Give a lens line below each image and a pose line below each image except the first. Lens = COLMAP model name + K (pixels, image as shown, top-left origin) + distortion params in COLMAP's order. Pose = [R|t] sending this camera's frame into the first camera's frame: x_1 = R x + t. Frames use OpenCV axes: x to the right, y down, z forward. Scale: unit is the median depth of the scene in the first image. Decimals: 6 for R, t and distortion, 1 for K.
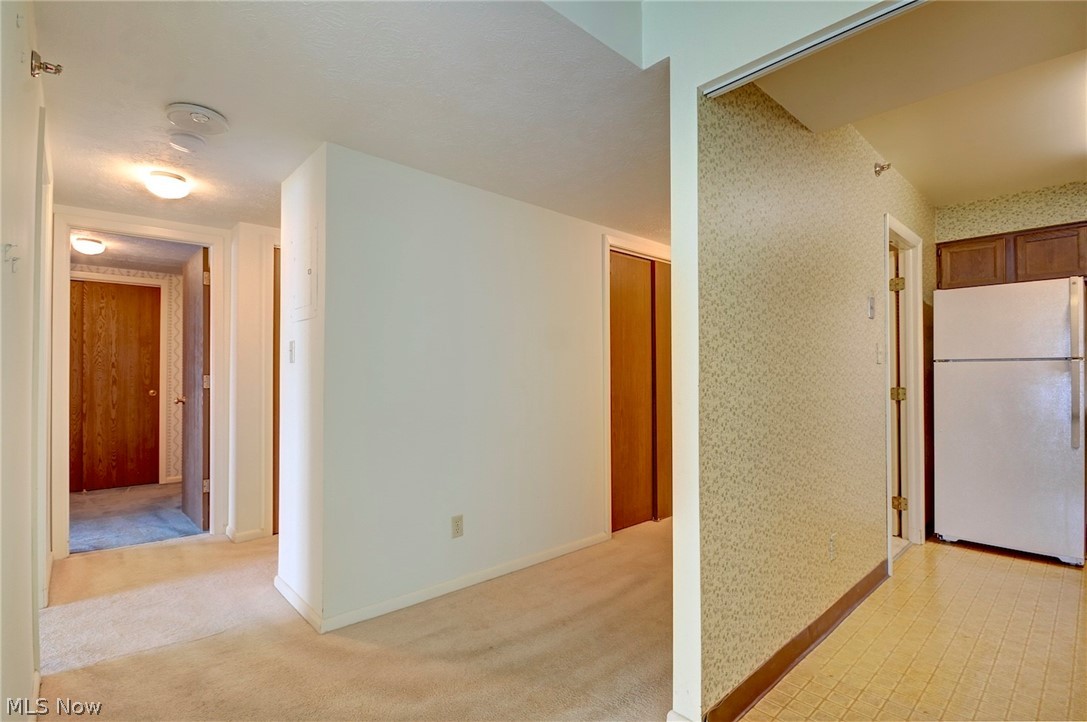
lens RADIAL K [[506.6, 0, 535.9], [0, 506.6, 375.6], [0, 0, 1]] dist [-0.001051, -0.003368]
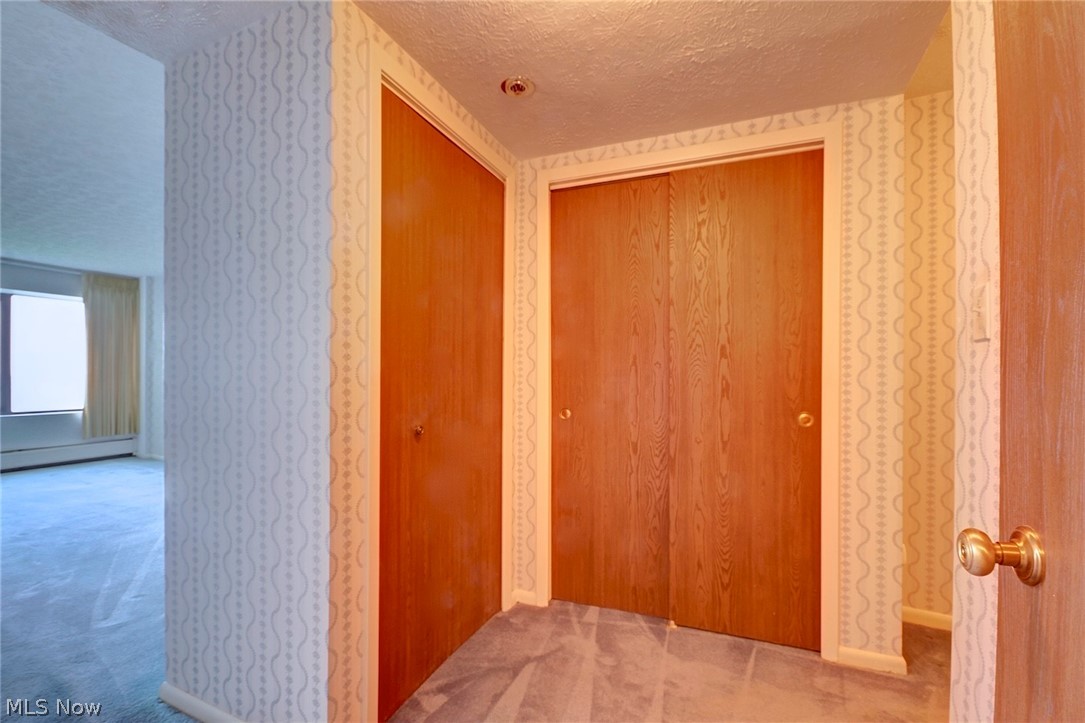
lens RADIAL K [[505.7, 0, 538.3], [0, 505.7, 368.2], [0, 0, 1]] dist [-0.001051, -0.003368]
pose [[0.483030, -0.001141, -0.875603, -0.534745], [0.003893, 0.999992, 0.000845, -0.007325], [0.875595, -0.003816, 0.483031, 0.653385]]
